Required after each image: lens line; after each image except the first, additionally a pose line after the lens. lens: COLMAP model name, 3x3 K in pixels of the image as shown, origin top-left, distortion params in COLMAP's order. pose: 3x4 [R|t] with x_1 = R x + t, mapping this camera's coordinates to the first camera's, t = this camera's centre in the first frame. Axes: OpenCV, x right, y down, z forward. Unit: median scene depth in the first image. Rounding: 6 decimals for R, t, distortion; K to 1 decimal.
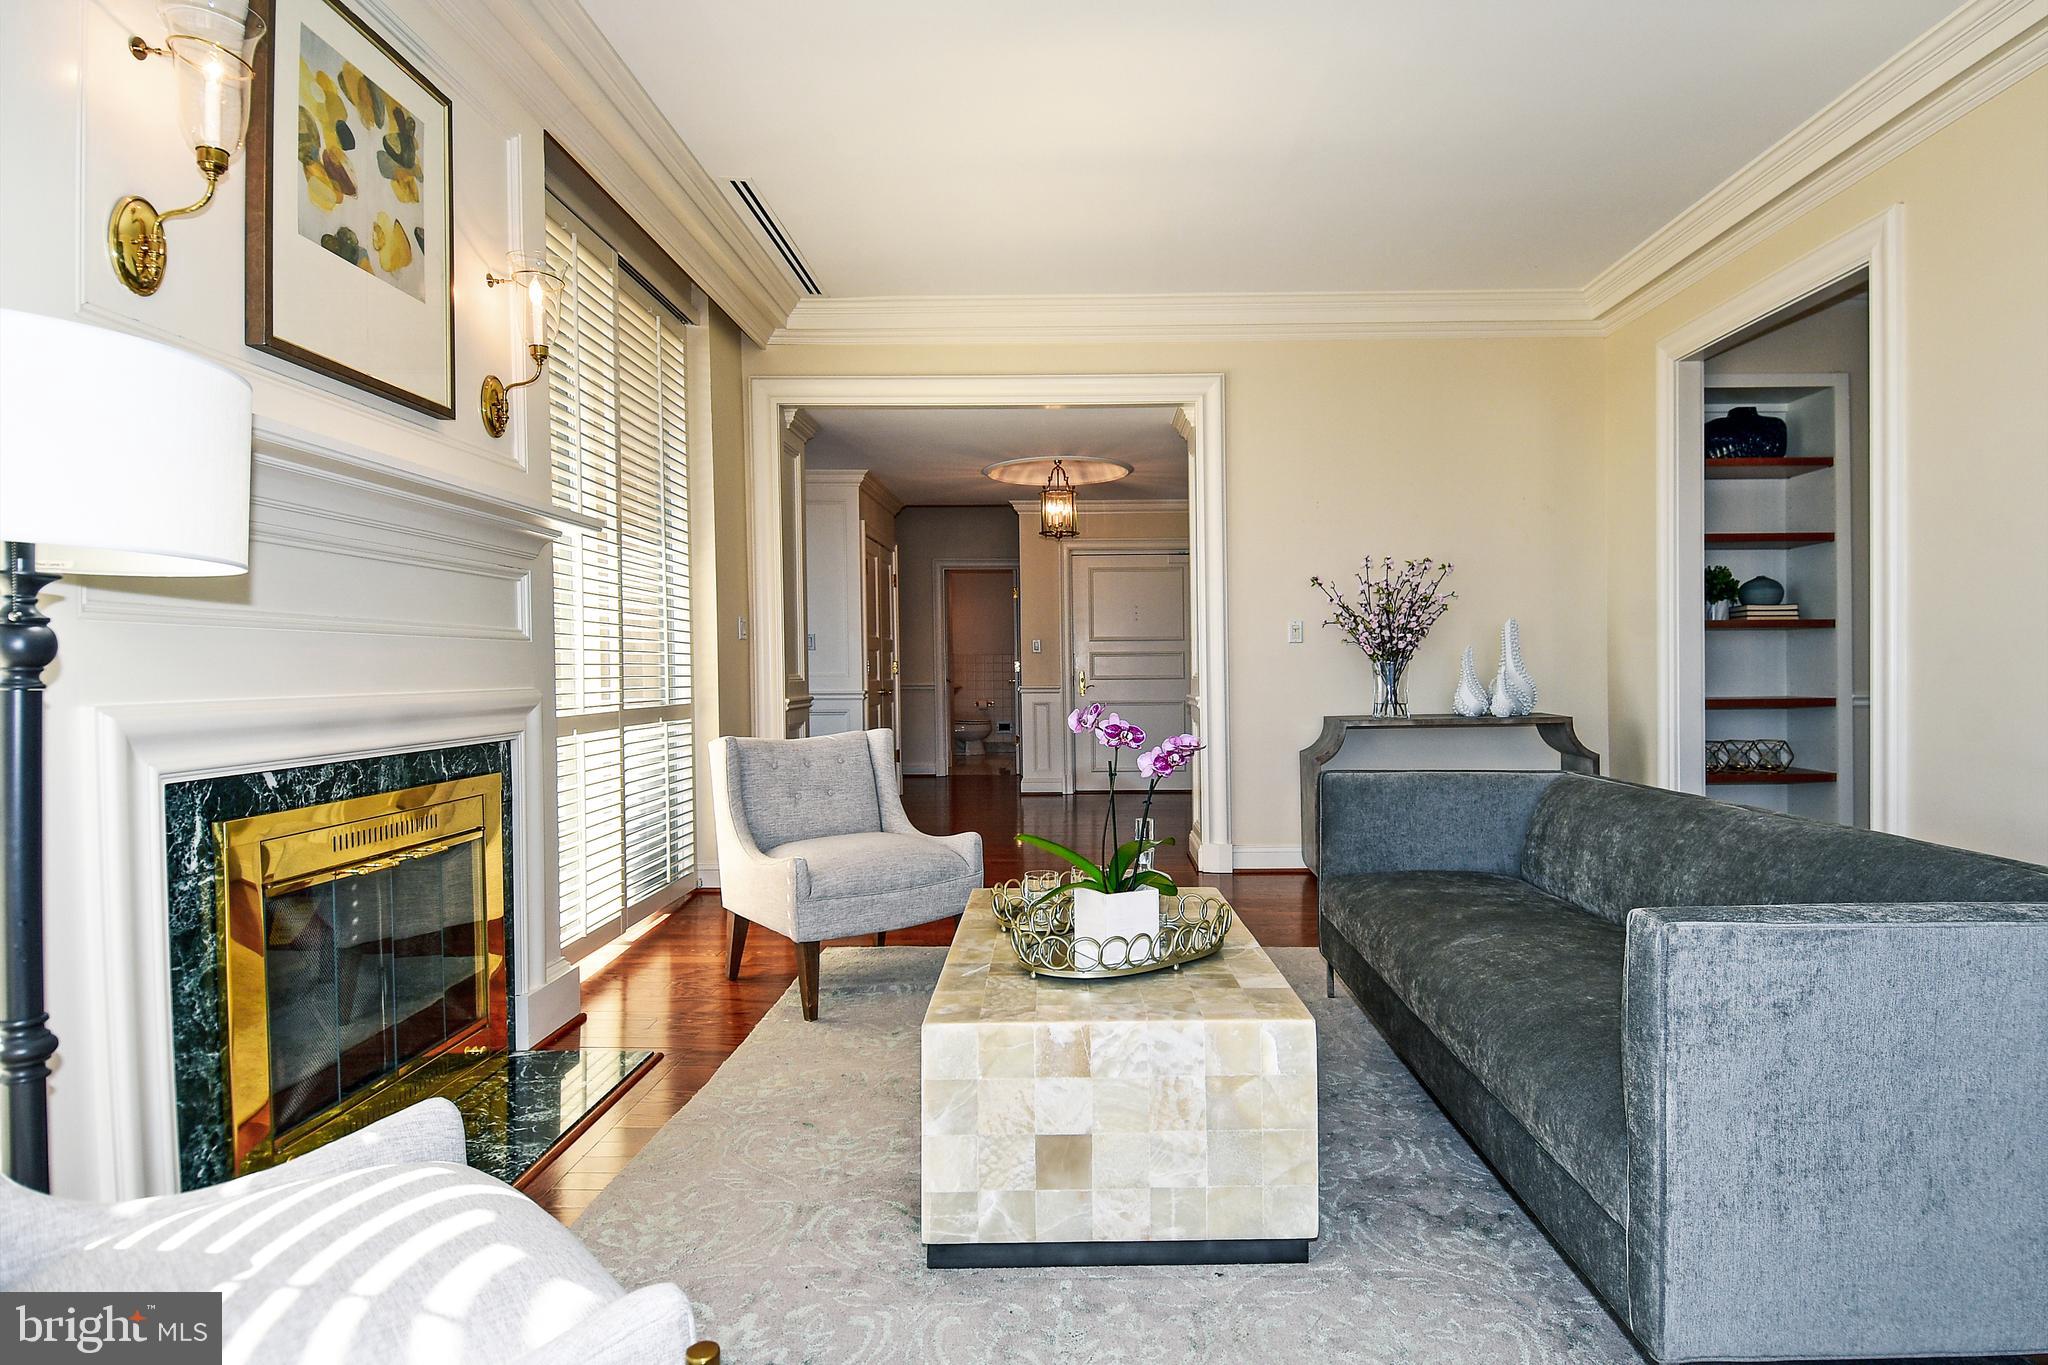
lens RADIAL K [[1089.5, 0, 1222.1], [0, 1089.5, 680.3], [0, 0, 1]] dist [0.014843, -0.027964]
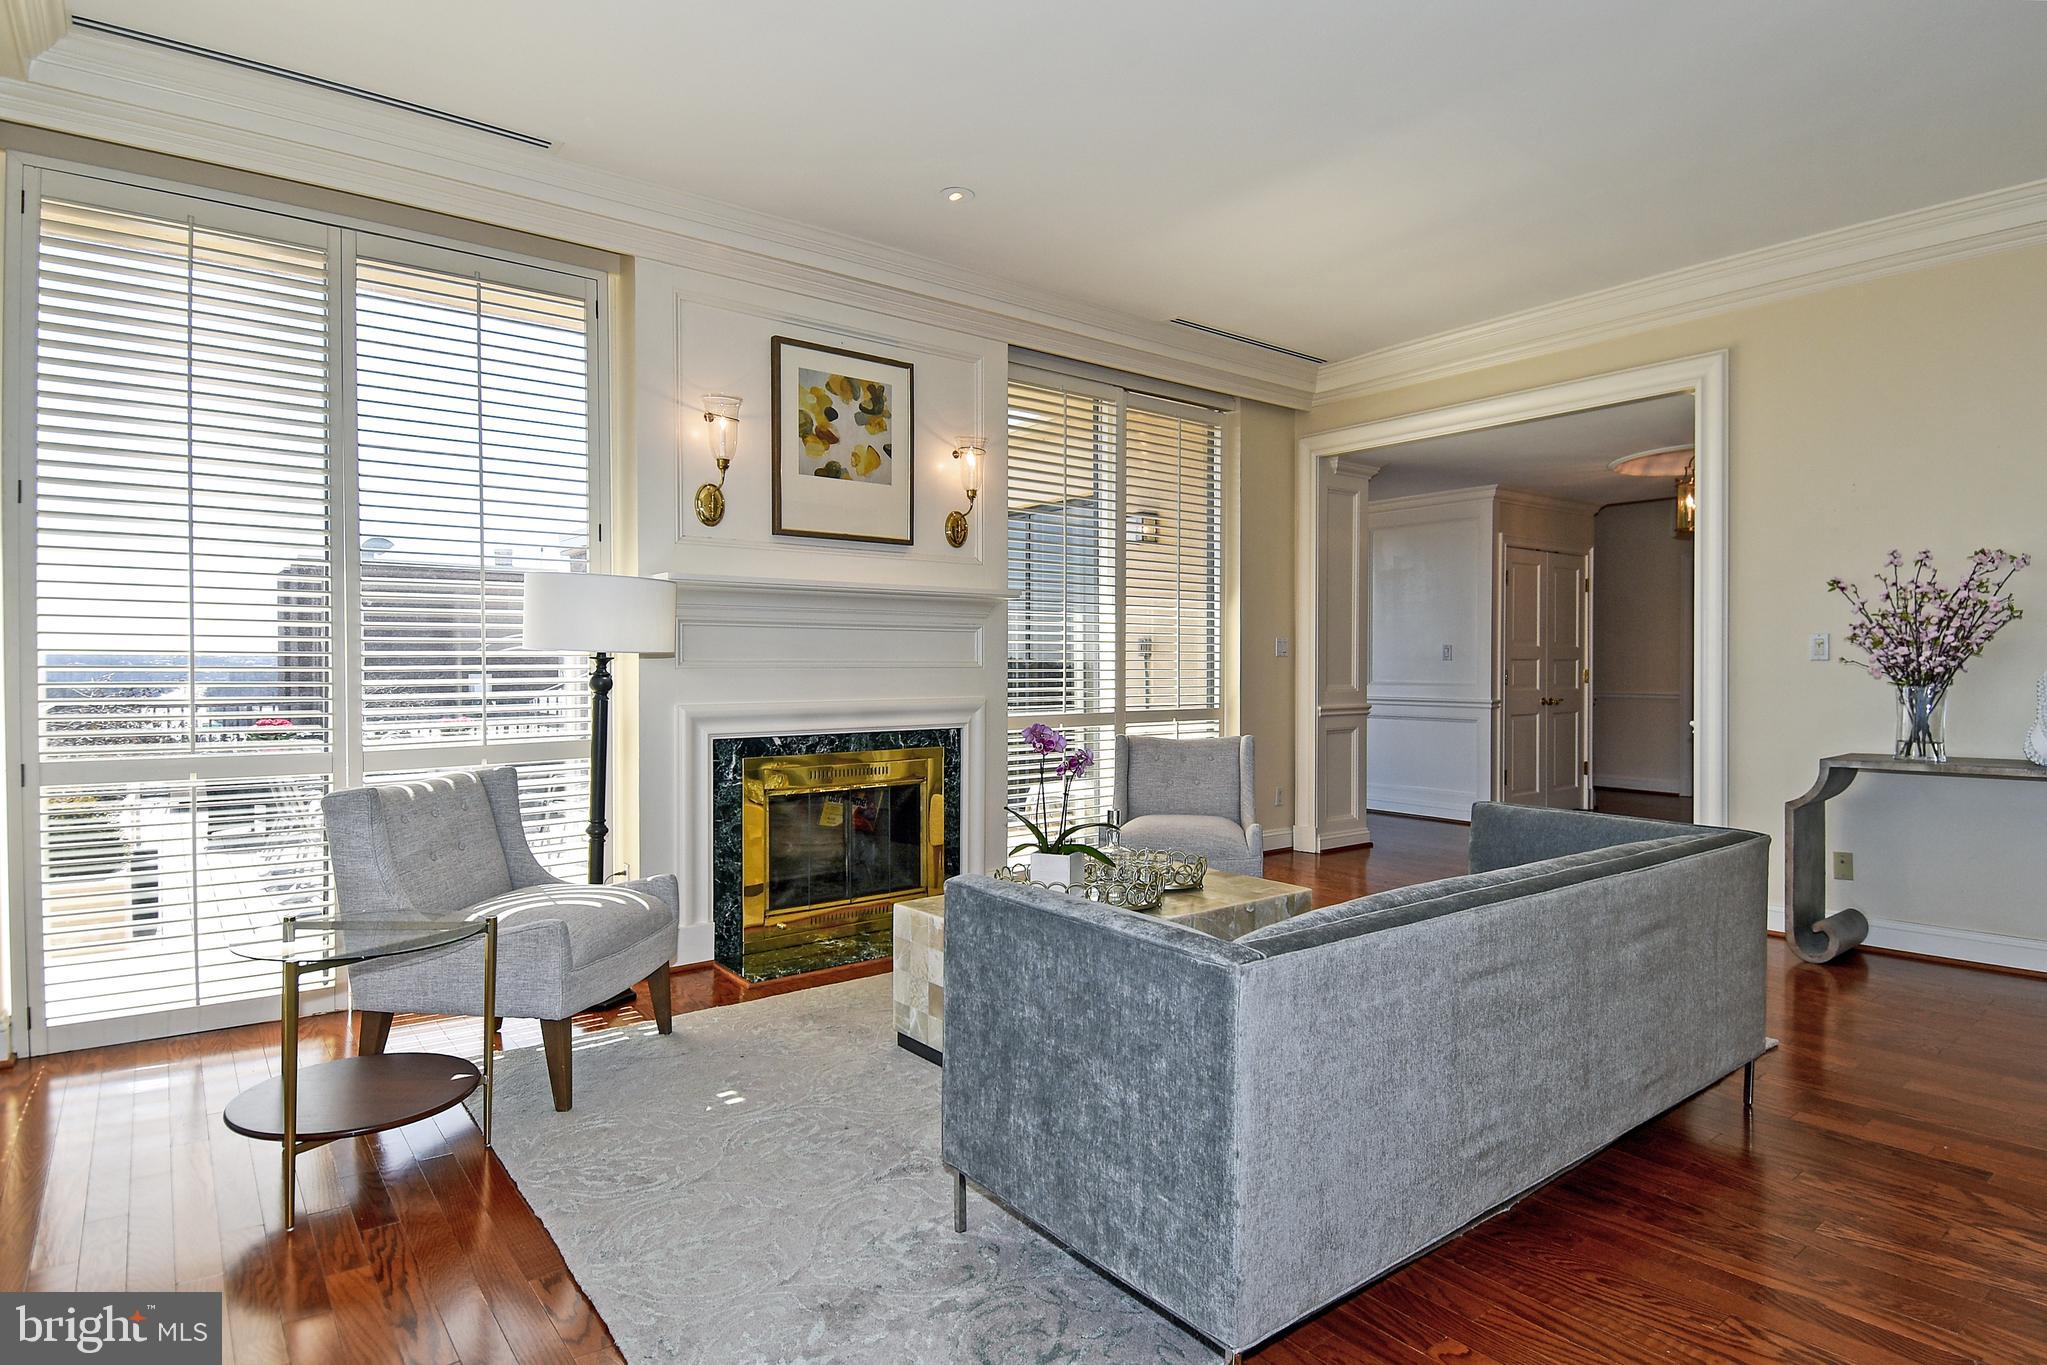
lens RADIAL K [[1107.3, 0, 1031.7], [0, 1107.3, 668.7], [0, 0, 1]] dist [0.051855, -0.050301]
pose [[0.612347, 0.008626, -0.790542, 0.847457], [-0.016216, 0.999867, -0.001650, -0.039494], [0.790423, 0.013829, 0.612406, 0.052344]]
